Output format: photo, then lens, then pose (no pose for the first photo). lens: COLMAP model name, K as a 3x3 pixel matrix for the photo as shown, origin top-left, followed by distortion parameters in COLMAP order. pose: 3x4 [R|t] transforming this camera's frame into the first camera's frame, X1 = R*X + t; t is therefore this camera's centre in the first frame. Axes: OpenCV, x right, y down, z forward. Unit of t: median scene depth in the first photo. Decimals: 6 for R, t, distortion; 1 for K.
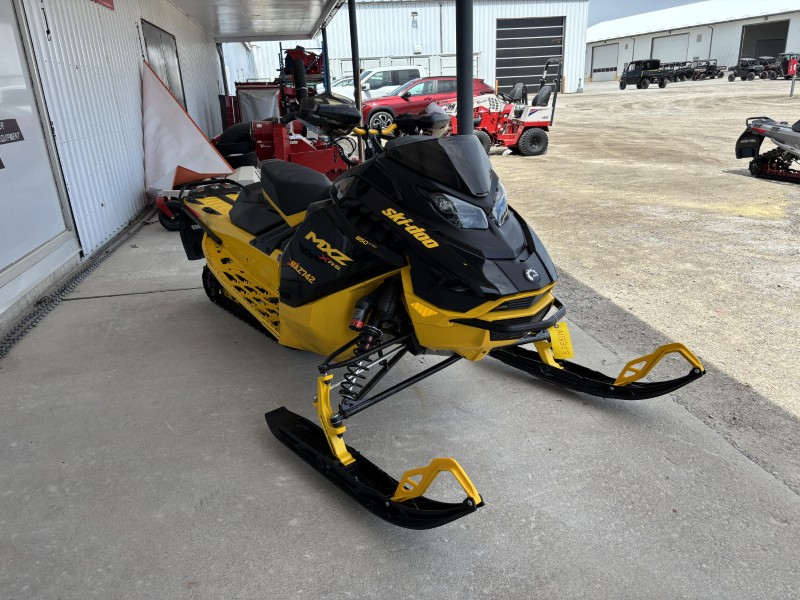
lens RADIAL K [[595.8, 0, 400.0], [0, 595.8, 300.0], [0, 0, 1]] dist [0.053011, -0.061095]
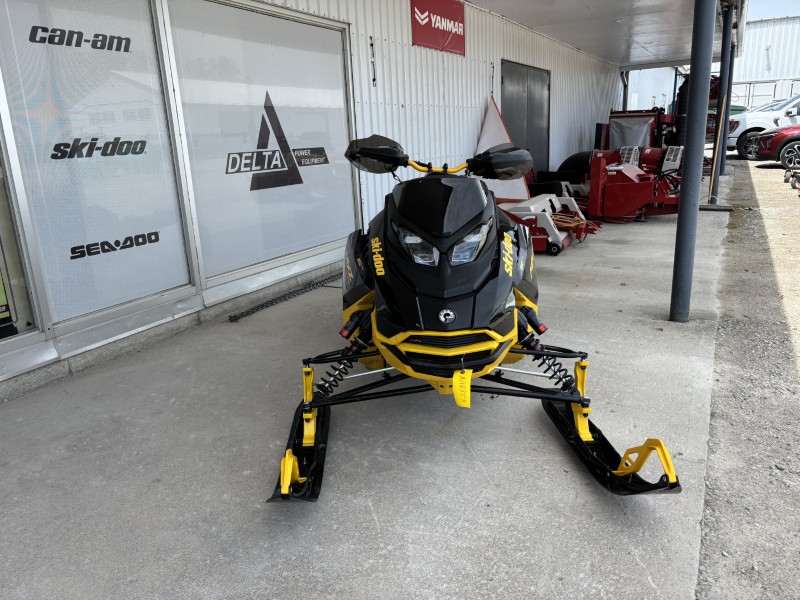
lens RADIAL K [[595.8, 0, 400.0], [0, 595.8, 300.0], [0, 0, 1]] dist [0.053011, -0.061095]
pose [[0.786879, 0.173607, -0.592184, 0.346014], [-0.196877, 0.980091, 0.025722, -0.036455], [0.584859, 0.096347, 0.805392, 0.062764]]
